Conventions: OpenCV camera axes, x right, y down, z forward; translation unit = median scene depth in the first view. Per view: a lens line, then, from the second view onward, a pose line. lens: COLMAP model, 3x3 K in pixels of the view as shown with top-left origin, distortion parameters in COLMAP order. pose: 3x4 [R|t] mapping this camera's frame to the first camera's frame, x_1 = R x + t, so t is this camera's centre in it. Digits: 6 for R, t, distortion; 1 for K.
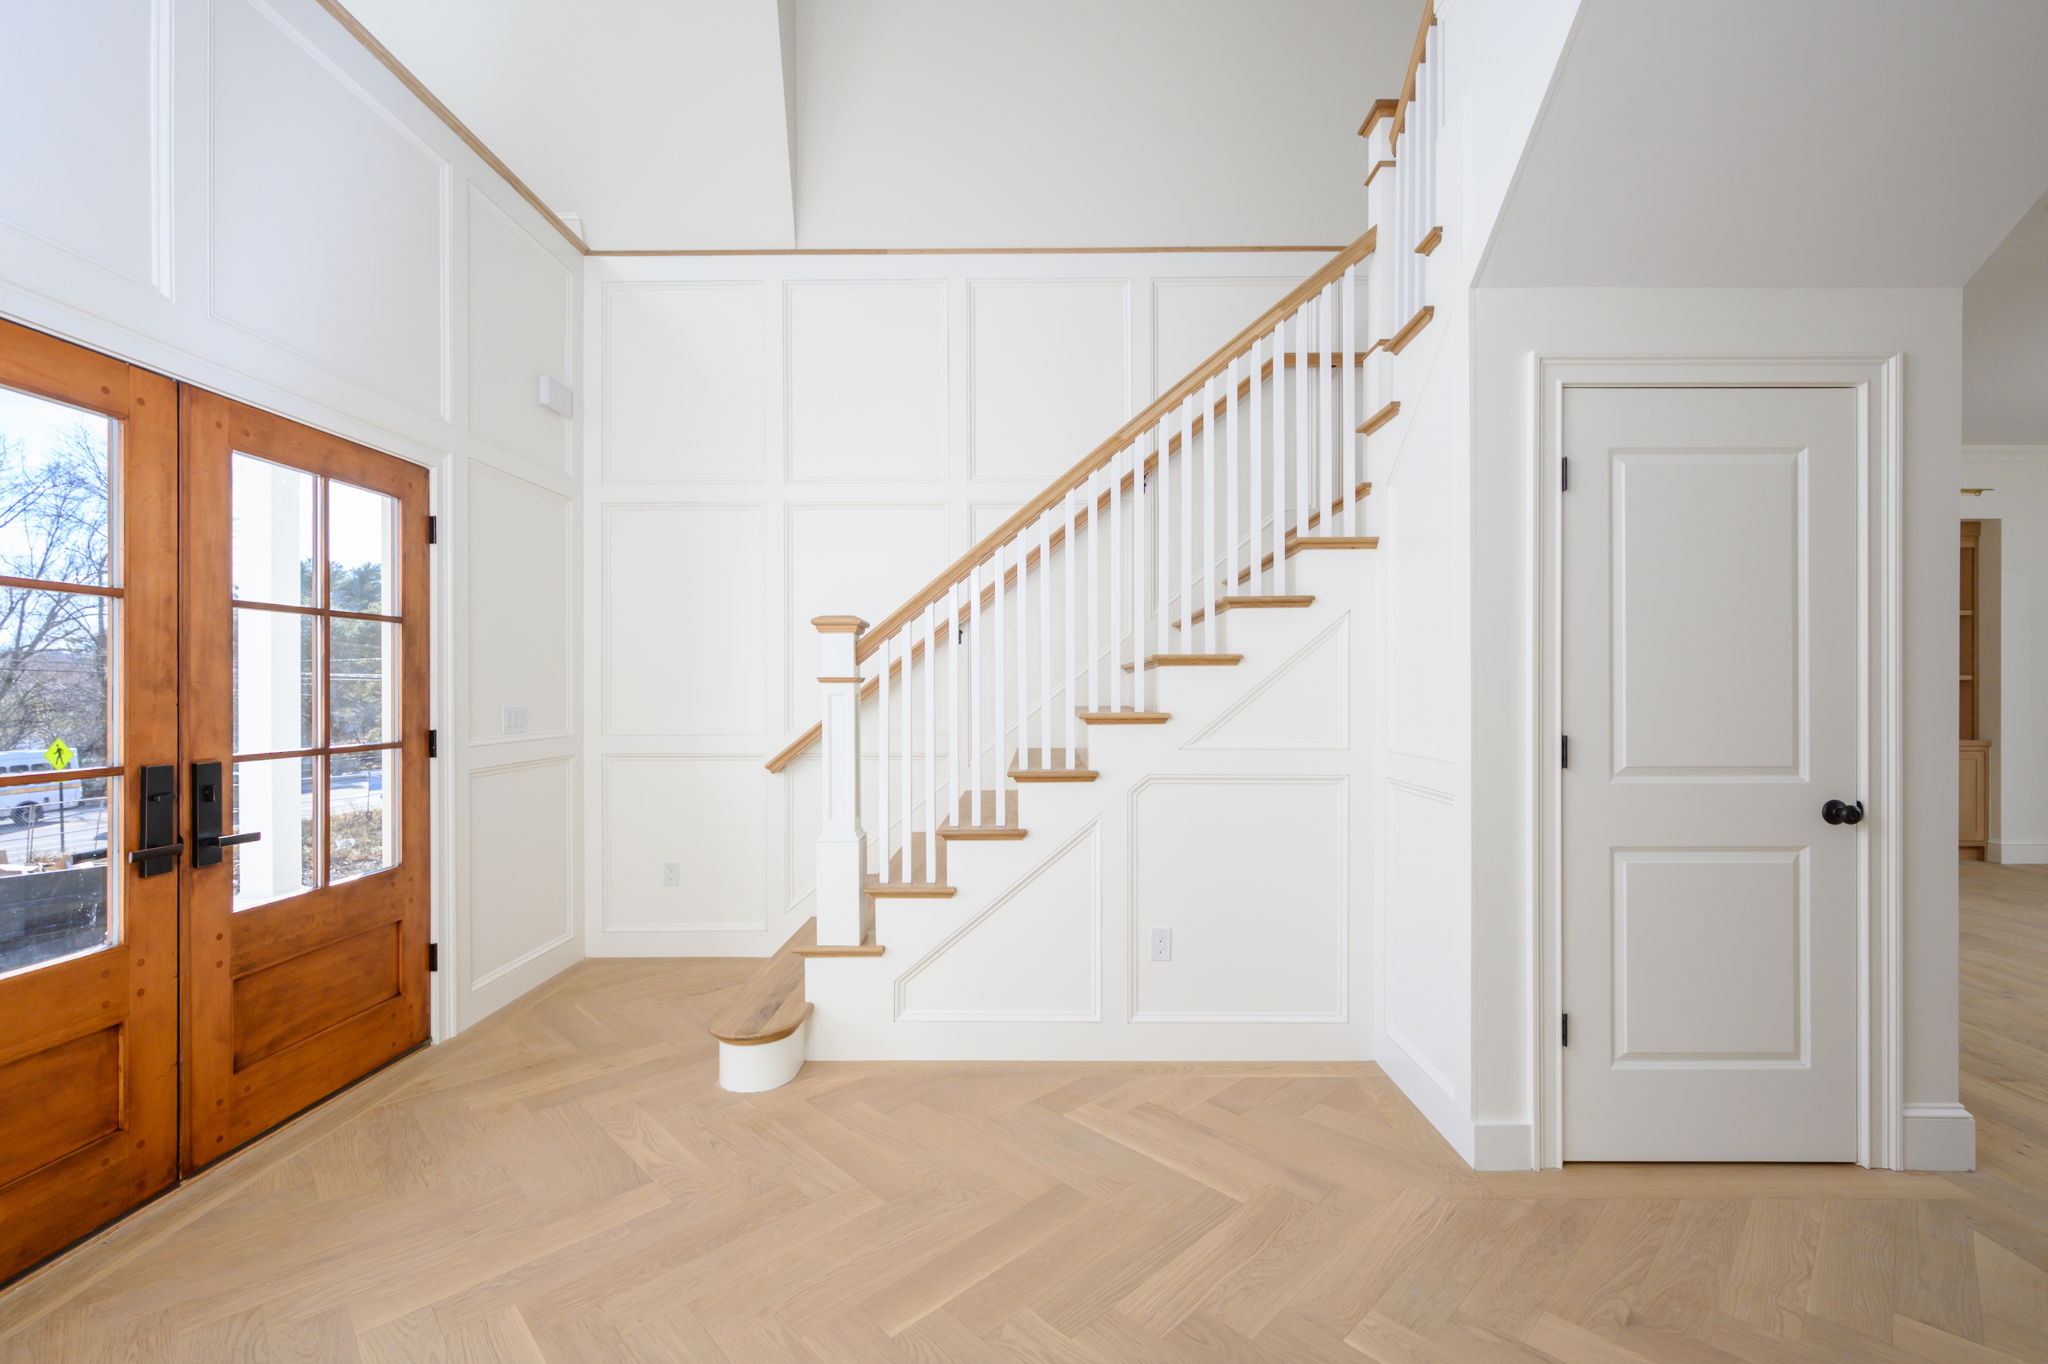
lens RADIAL K [[881.2, 0, 1022.3], [0, 881.2, 684.2], [0, 0, 1]] dist [0.000824, 0.000242]
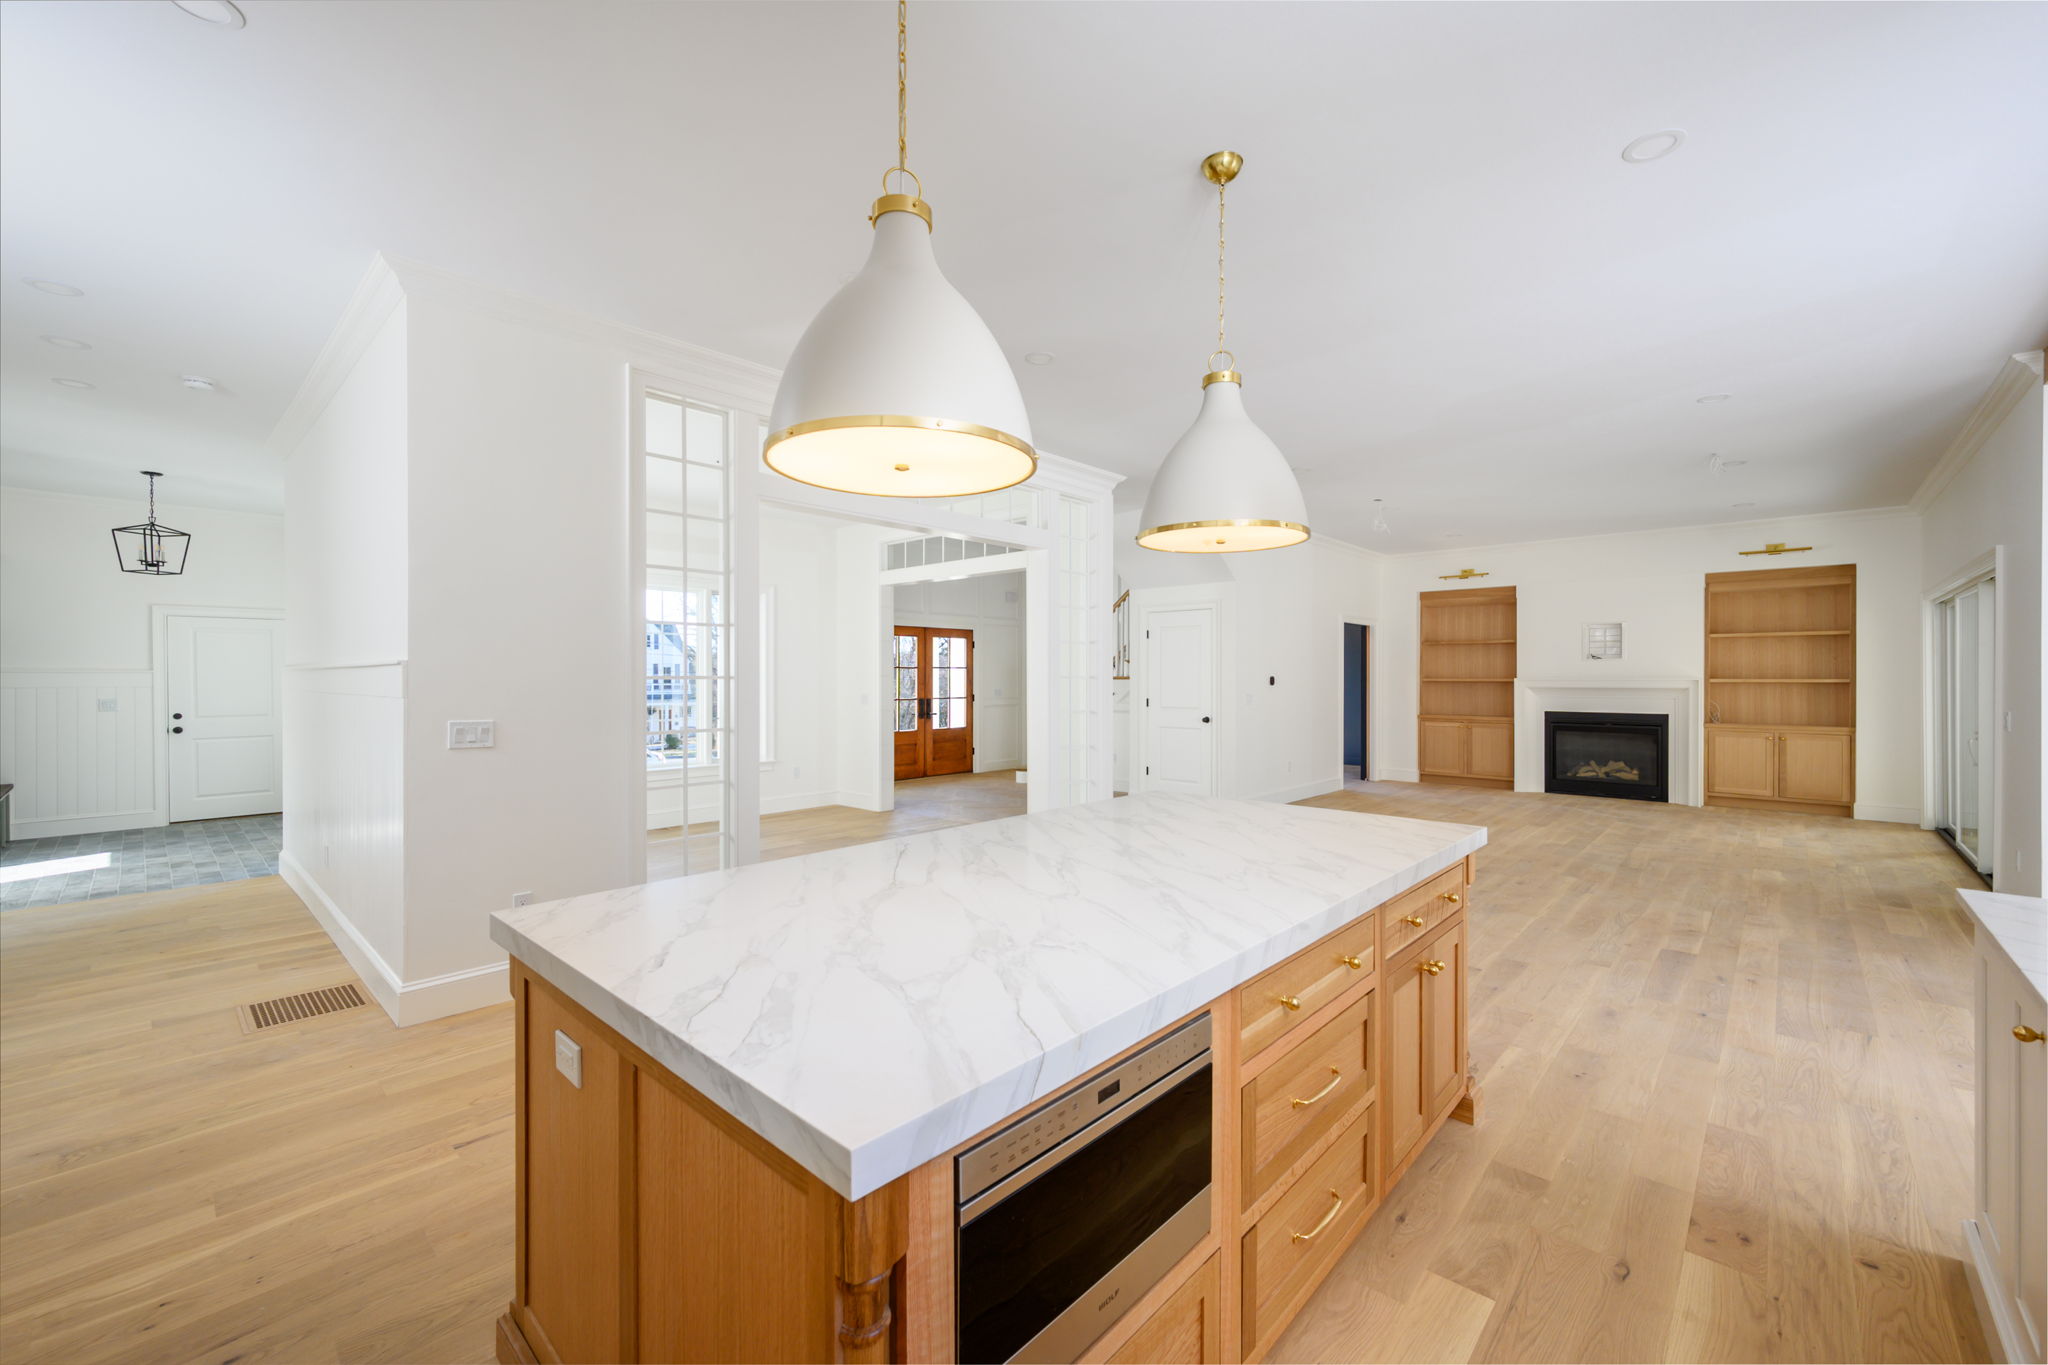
lens RADIAL K [[821.4, 0, 1021.6], [0, 821.4, 682.8], [0, 0, 1]] dist [0.012720, -0.000066]
pose [[0.744928, 0.008752, -0.667087, 2.608989], [-0.006812, 0.999962, 0.005512, -0.031755], [0.667110, 0.000438, 0.744960, -2.156216]]
